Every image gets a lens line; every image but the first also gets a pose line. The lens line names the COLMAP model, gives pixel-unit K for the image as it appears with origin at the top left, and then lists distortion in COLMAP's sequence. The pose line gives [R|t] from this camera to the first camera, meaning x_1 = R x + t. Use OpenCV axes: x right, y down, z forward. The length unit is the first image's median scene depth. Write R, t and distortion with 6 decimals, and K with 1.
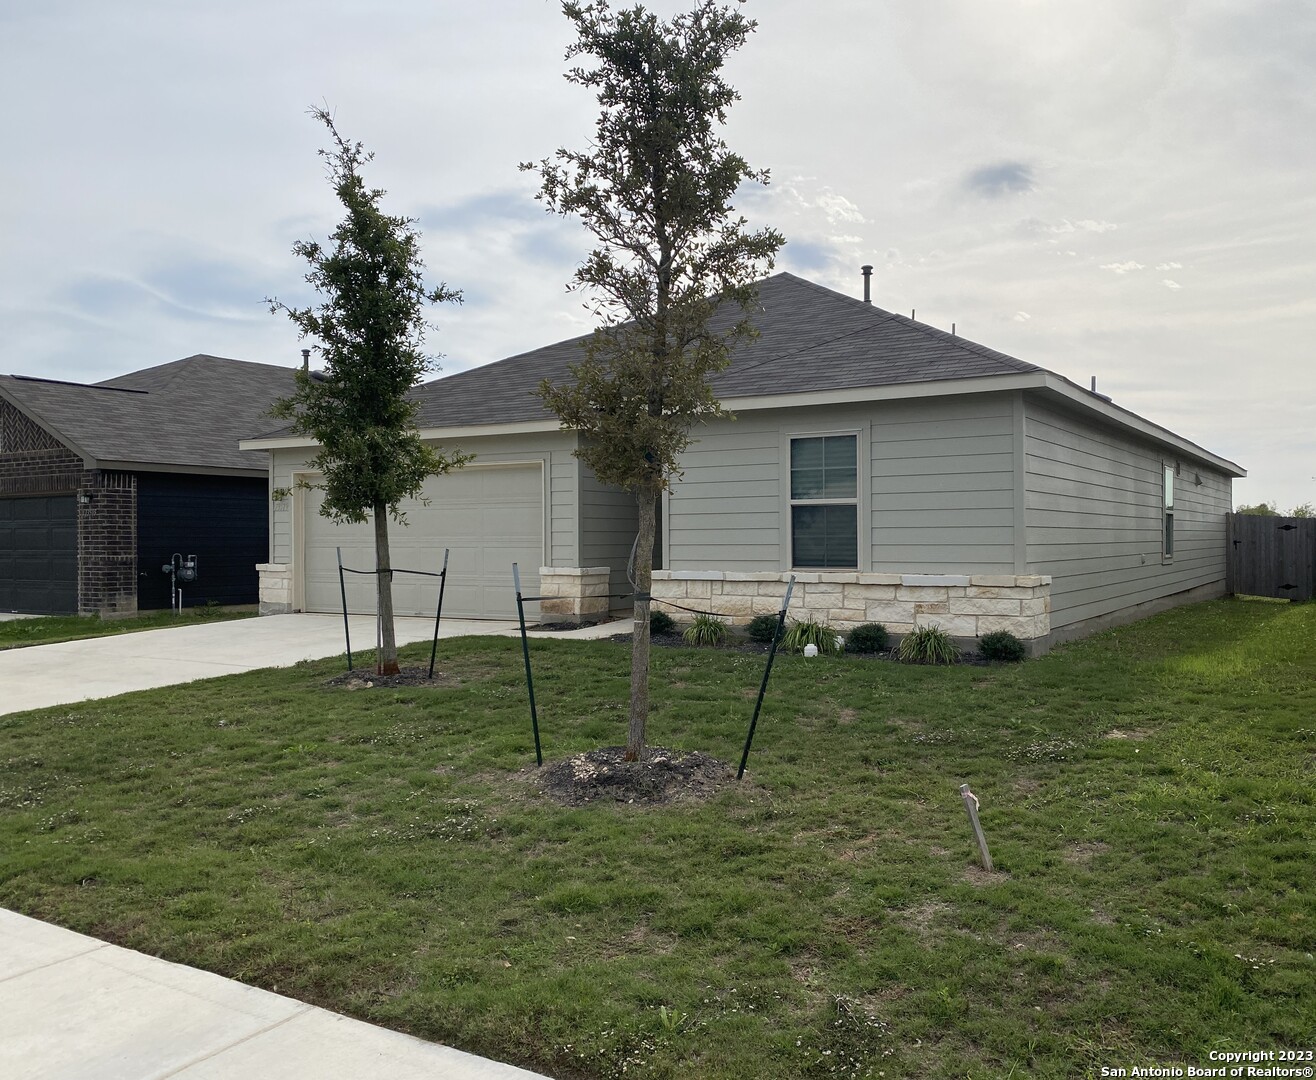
lens RADIAL K [[1122.7, 0, 661.8], [0, 1122.7, 539.1], [0, 0, 1]] dist [0.013277, 0.003748]
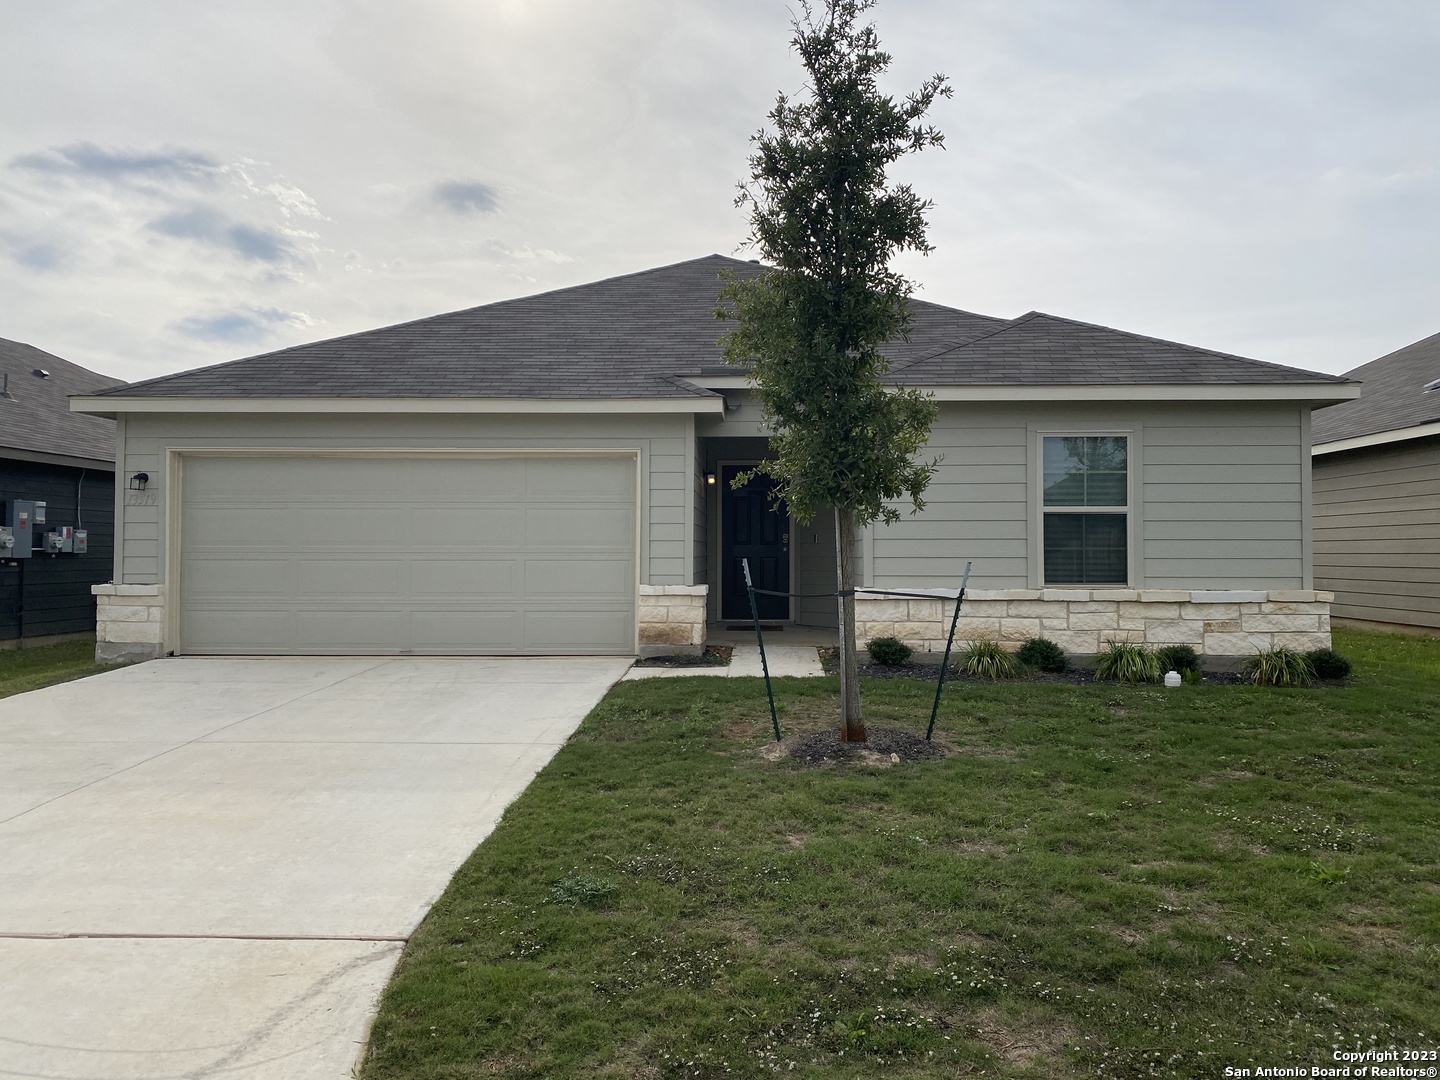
lens RADIAL K [[1112.7, 0, 714.2], [0, 1112.7, 543.0], [0, 0, 1]] dist [0.013382, -0.003664]
pose [[0.868594, 0.007100, 0.495474, -0.548116], [-0.005312, 0.999973, -0.005017, -0.001019], [-0.495497, 0.001725, 0.868608, 0.376184]]
